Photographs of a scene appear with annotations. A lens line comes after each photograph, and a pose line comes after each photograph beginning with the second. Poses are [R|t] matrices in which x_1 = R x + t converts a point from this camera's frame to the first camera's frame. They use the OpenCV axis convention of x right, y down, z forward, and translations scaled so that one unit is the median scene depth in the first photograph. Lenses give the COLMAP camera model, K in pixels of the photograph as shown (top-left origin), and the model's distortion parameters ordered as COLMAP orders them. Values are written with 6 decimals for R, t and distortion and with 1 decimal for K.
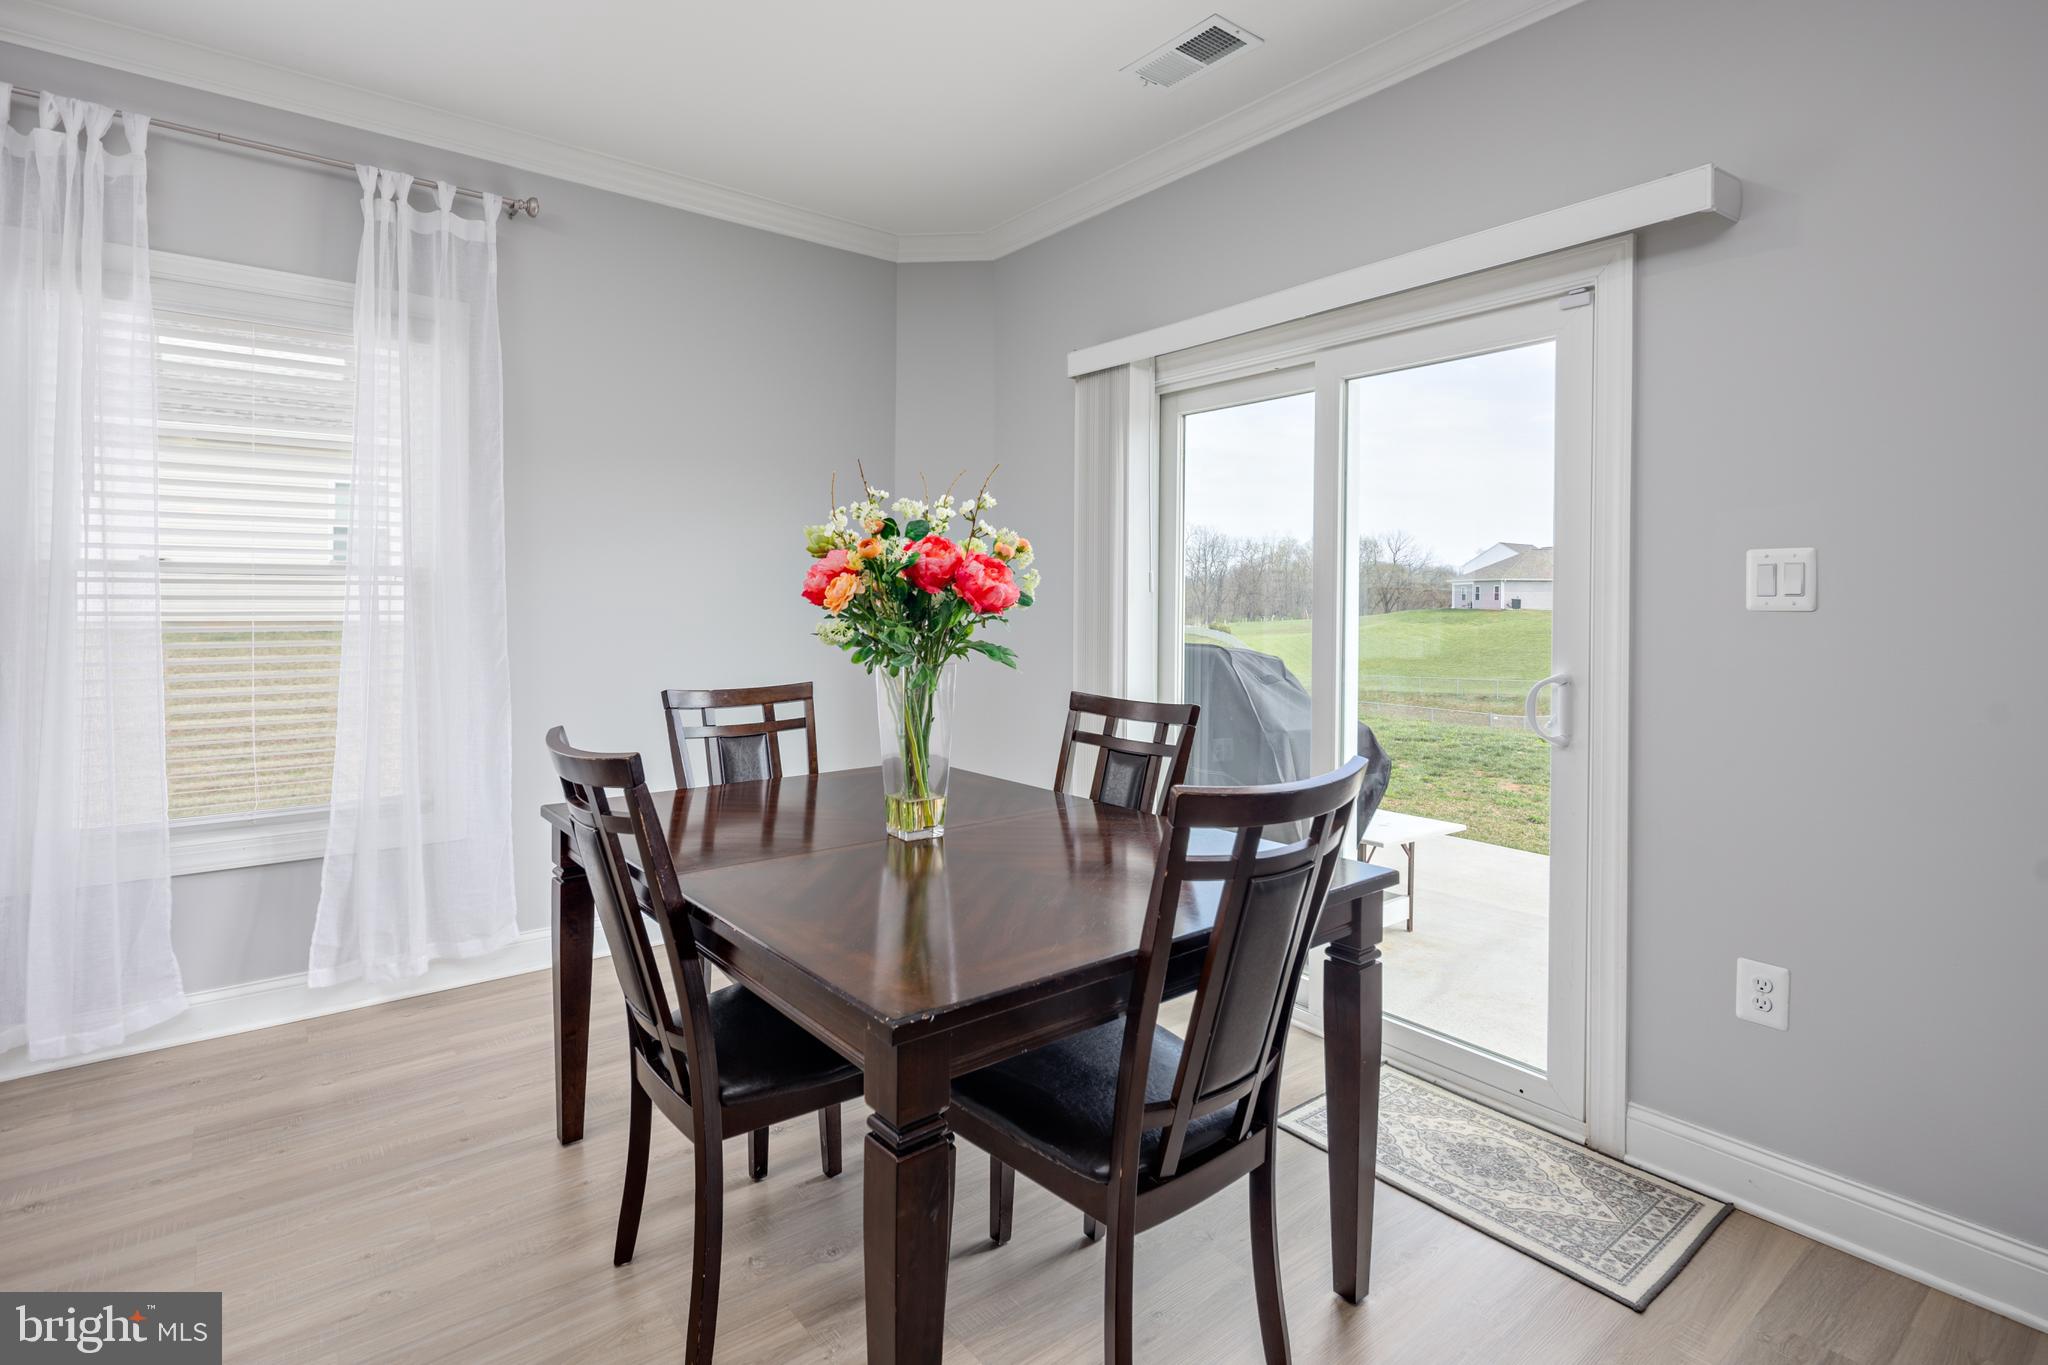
lens RADIAL K [[992.2, 0, 1015.0], [0, 992.2, 603.0], [0, 0, 1]] dist [0.001070, -0.005420]
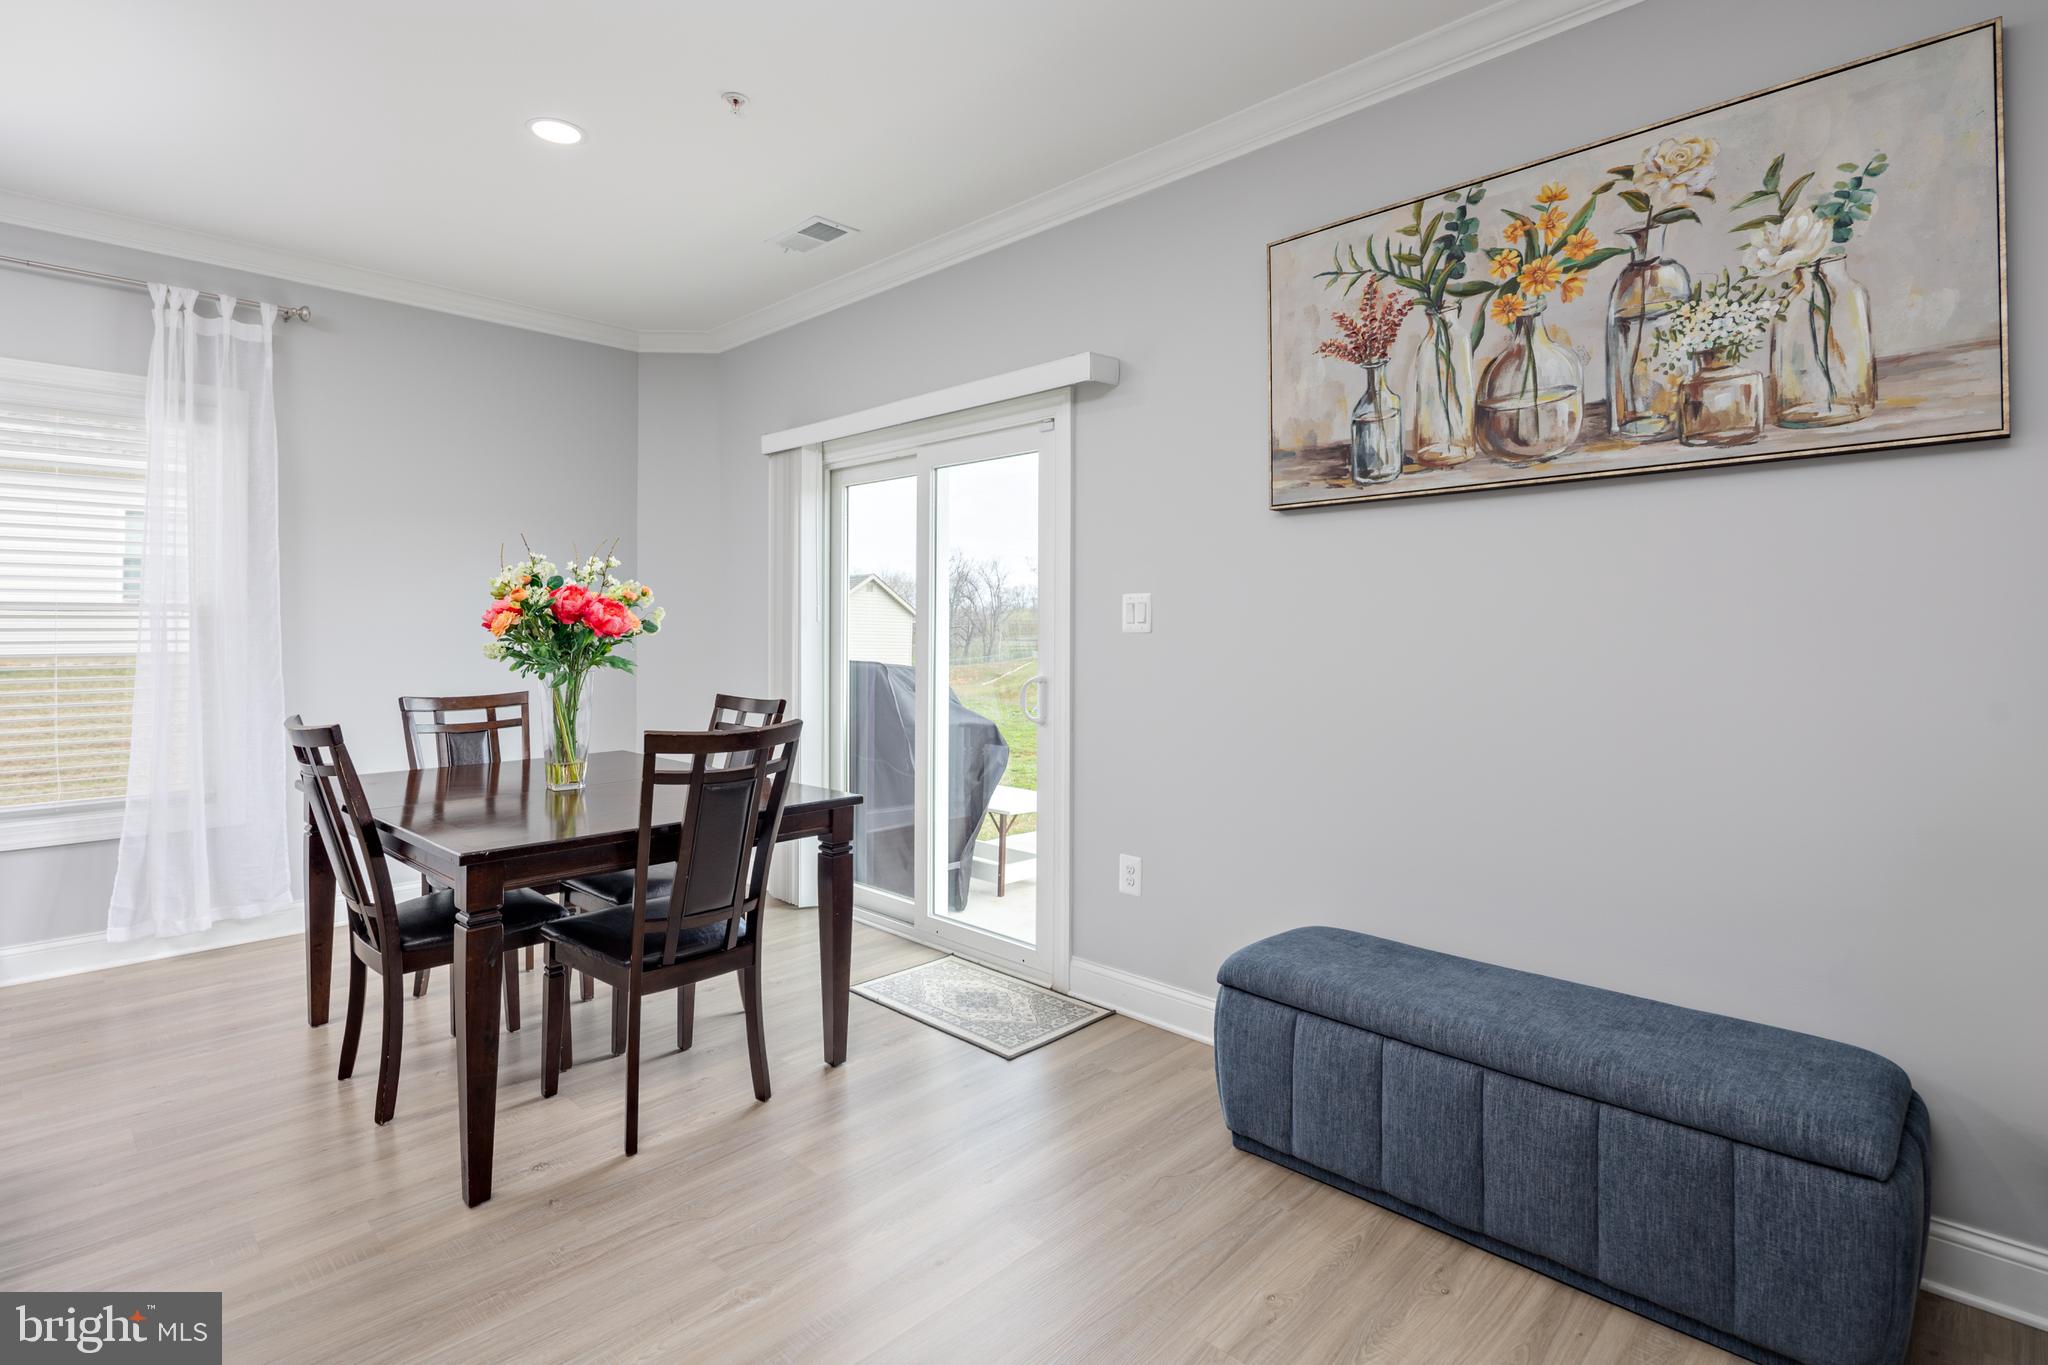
lens RADIAL K [[992.2, 0, 1018.2], [0, 992.2, 625.1], [0, 0, 1]] dist [0.001070, -0.005420]
pose [[0.991139, -0.004966, 0.132739, 0.290684], [0.005961, 0.999957, -0.007104, 0.005164], [-0.132698, 0.007833, 0.991126, -0.430412]]
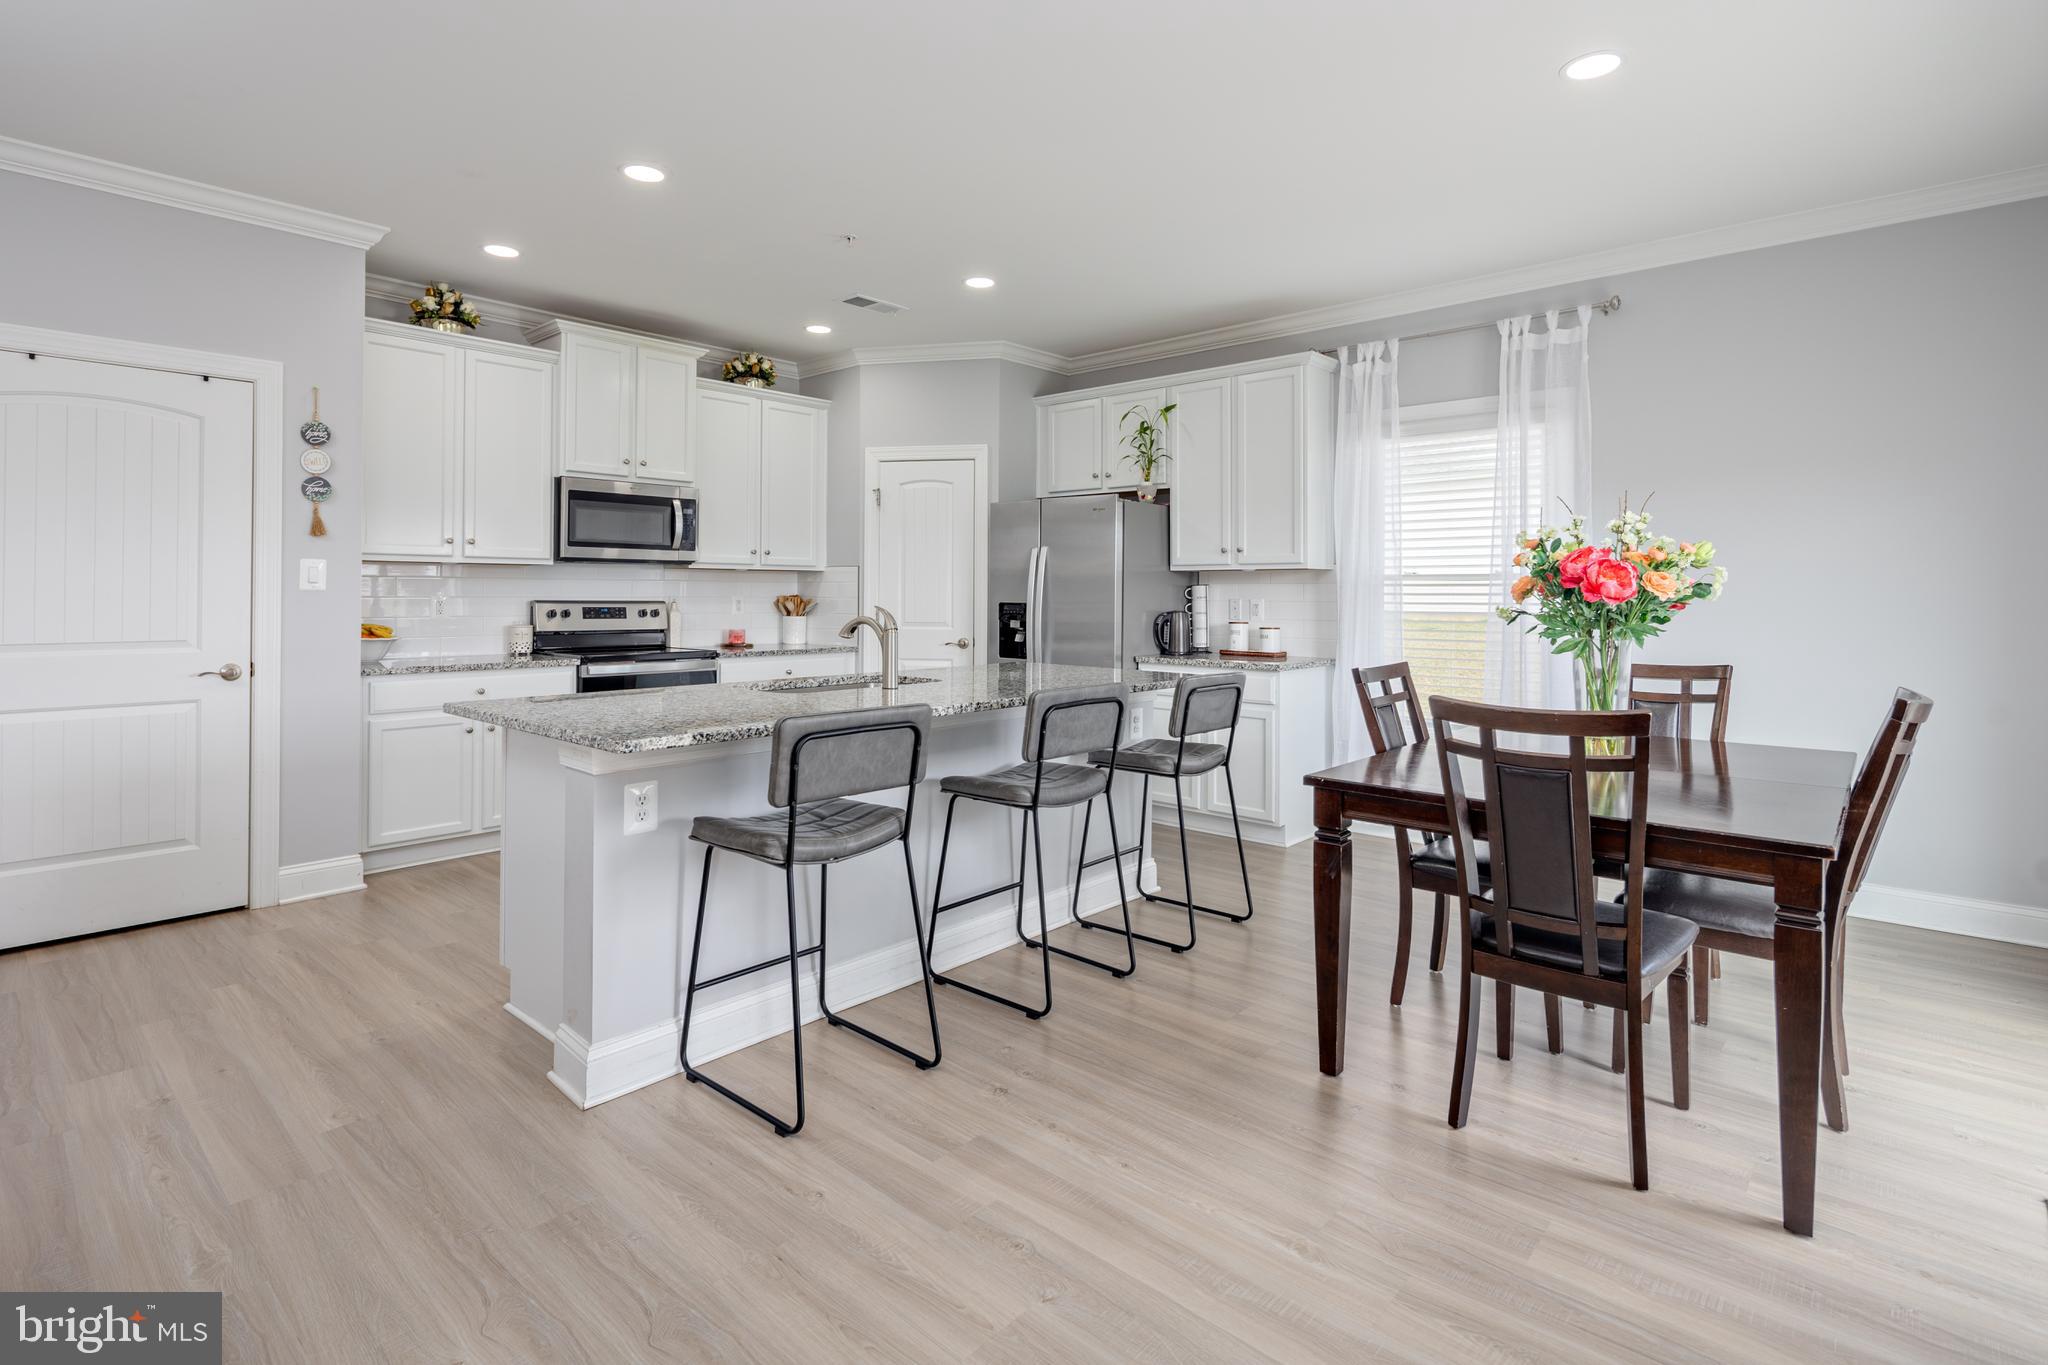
lens RADIAL K [[992.2, 0, 1020.0], [0, 992.2, 592.4], [0, 0, 1]] dist [0.001070, -0.005420]
pose [[0.165884, -0.007644, -0.986116, 0.878426], [-0.005810, 0.999945, -0.008729, 0.010521], [0.986128, 0.007178, 0.165831, -0.015171]]
